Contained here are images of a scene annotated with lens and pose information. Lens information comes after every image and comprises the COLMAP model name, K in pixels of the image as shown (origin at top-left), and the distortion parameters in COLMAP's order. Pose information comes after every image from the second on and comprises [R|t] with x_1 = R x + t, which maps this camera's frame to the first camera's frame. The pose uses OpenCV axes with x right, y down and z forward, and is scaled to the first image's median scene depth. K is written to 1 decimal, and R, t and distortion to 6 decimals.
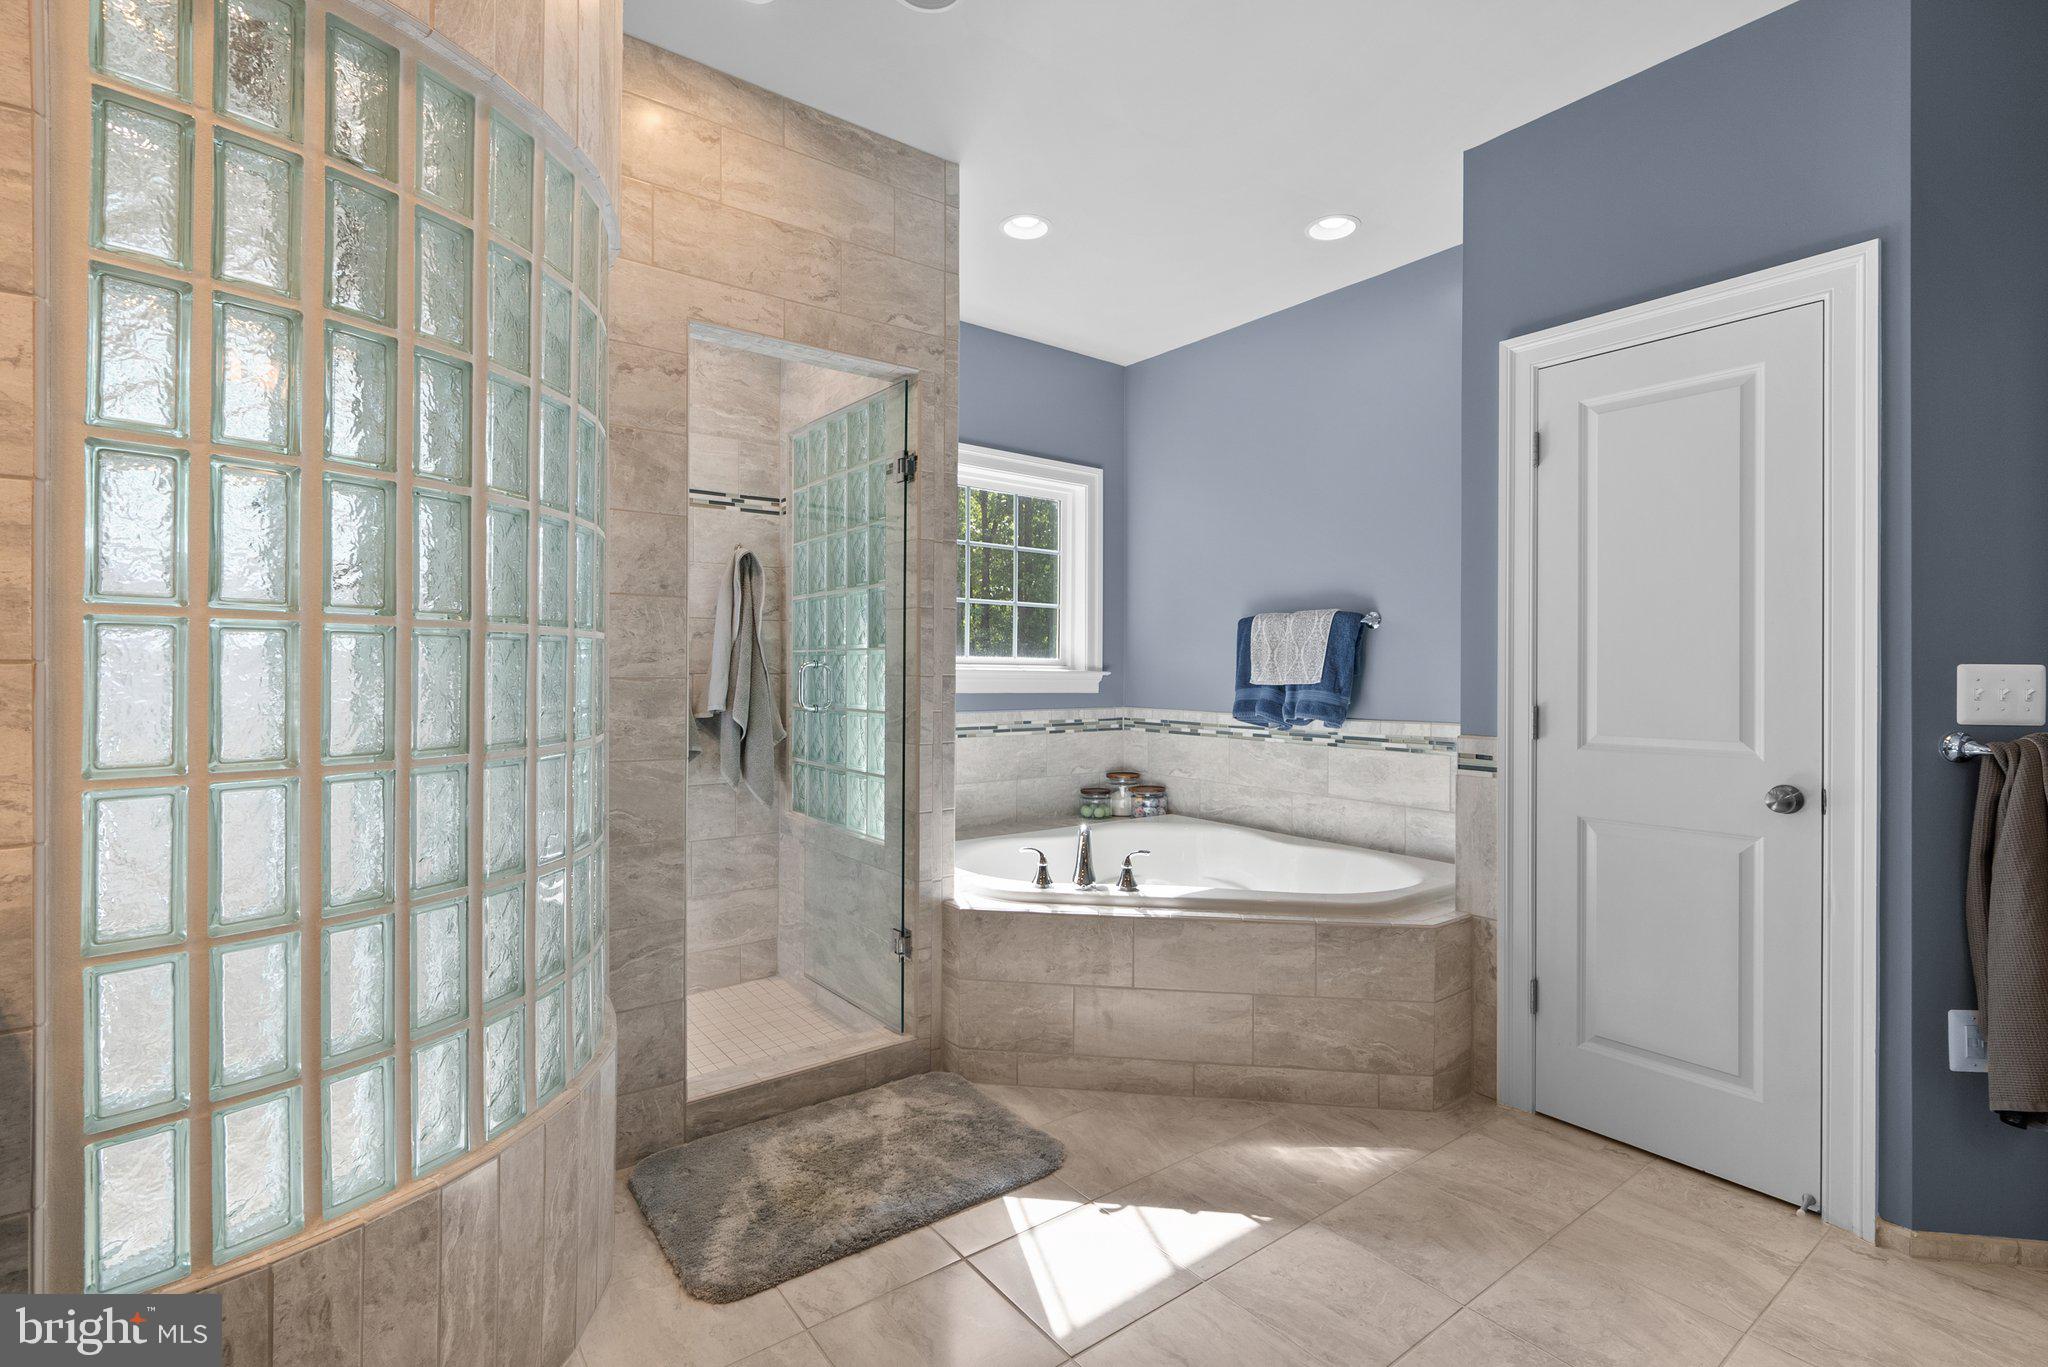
lens RADIAL K [[938.0, 0, 1011.4], [0, 938.0, 673.4], [0, 0, 1]] dist [-0.001508, -0.000402]
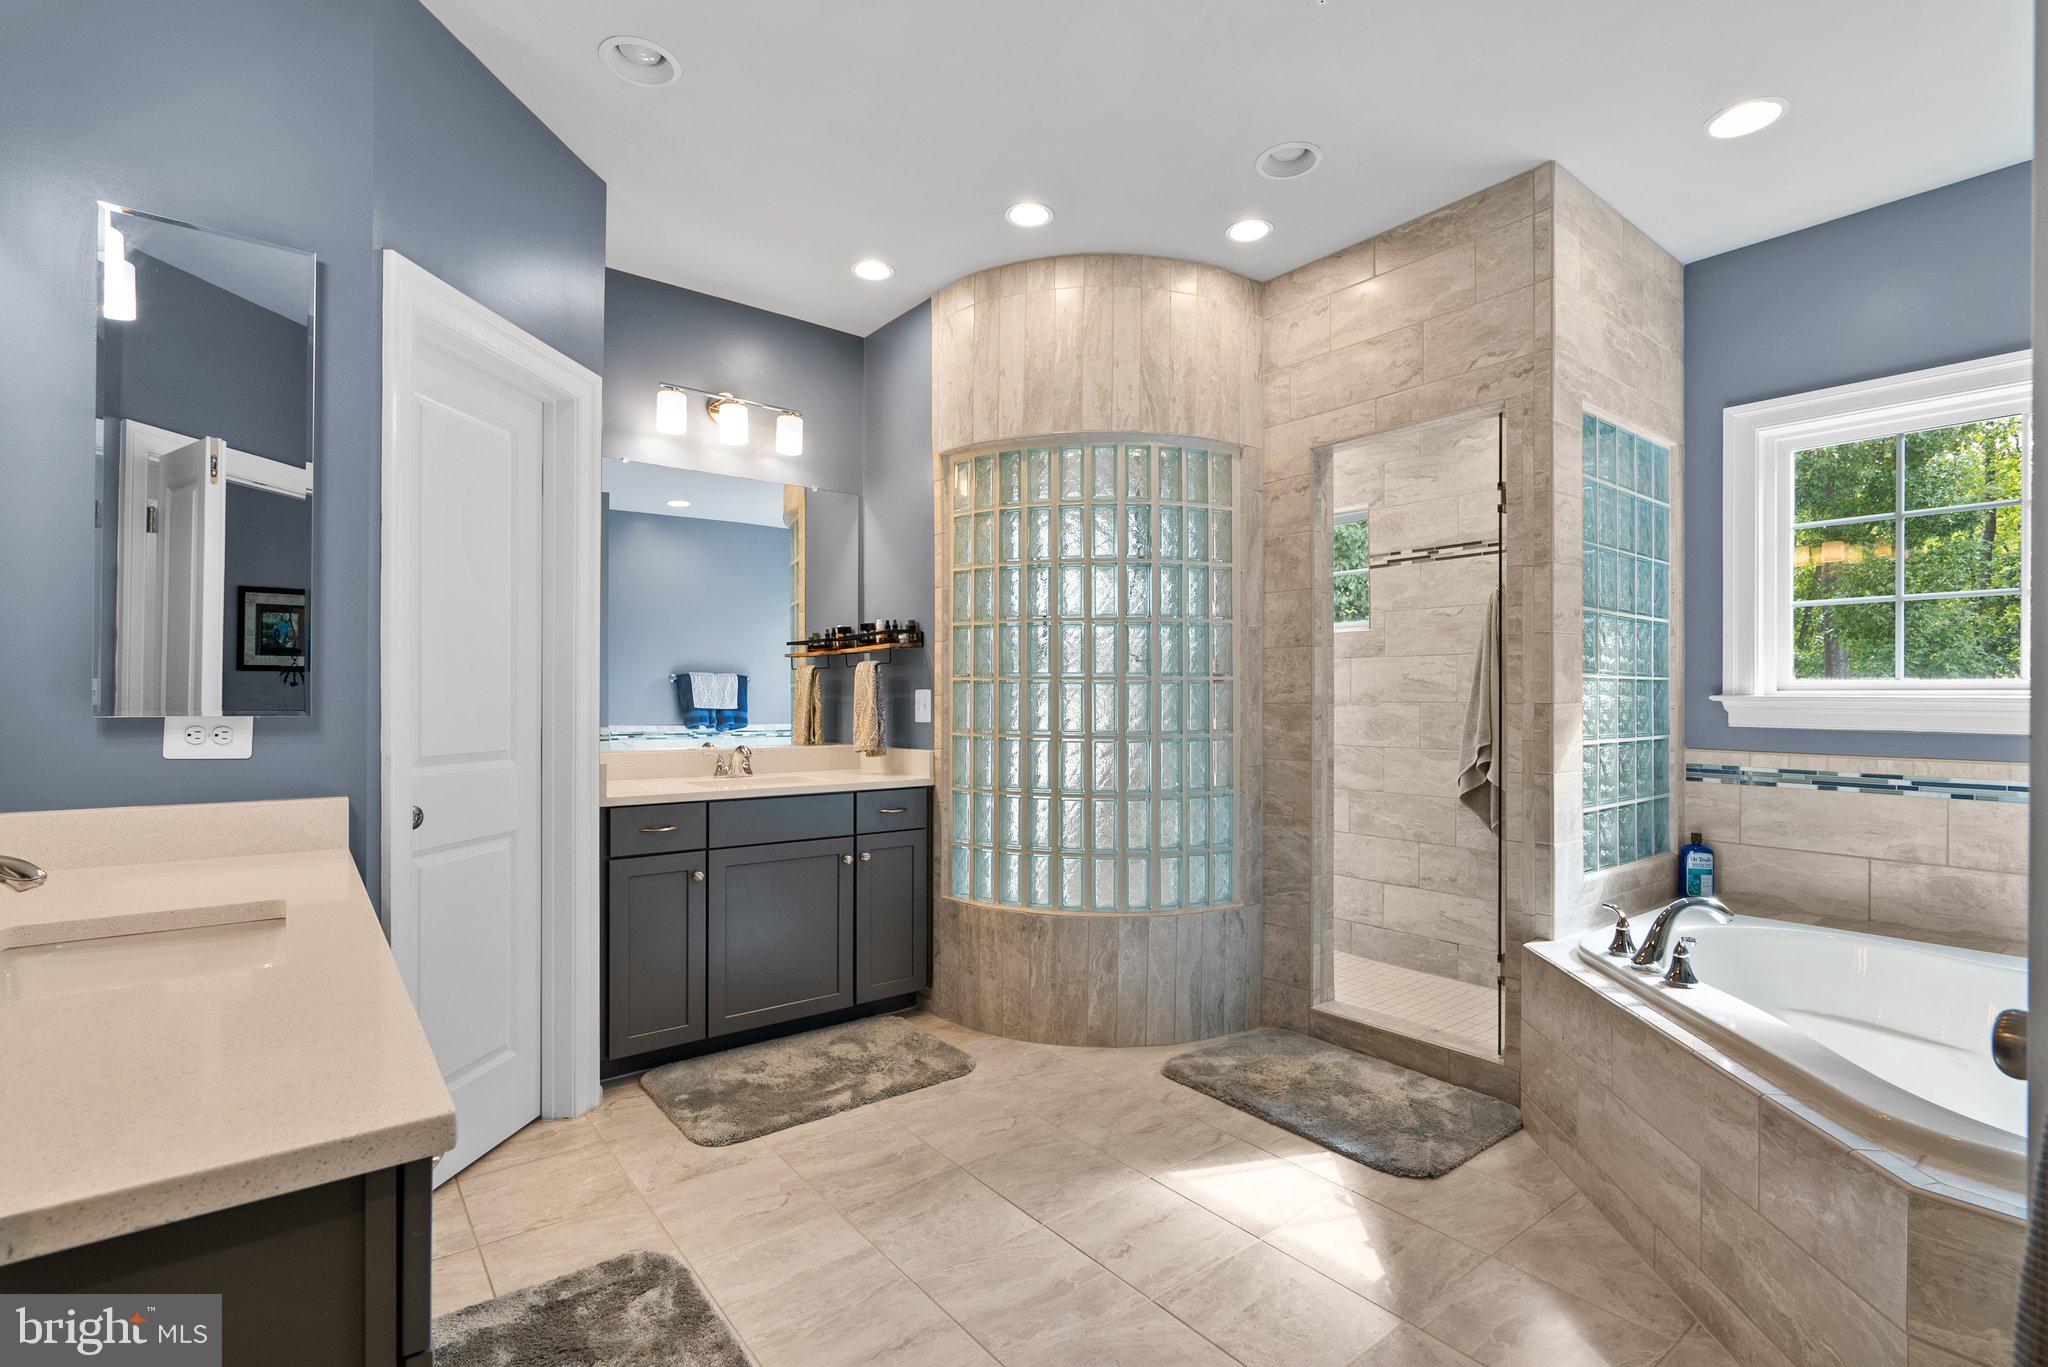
lens RADIAL K [[938.0, 0, 1009.8], [0, 938.0, 691.4], [0, 0, 1]] dist [-0.001508, -0.000402]
pose [[0.008827, -0.007361, -0.999934, 1.058899], [-0.001618, 0.999971, -0.007376, -0.002626], [0.999960, 0.001683, 0.008815, 0.543422]]
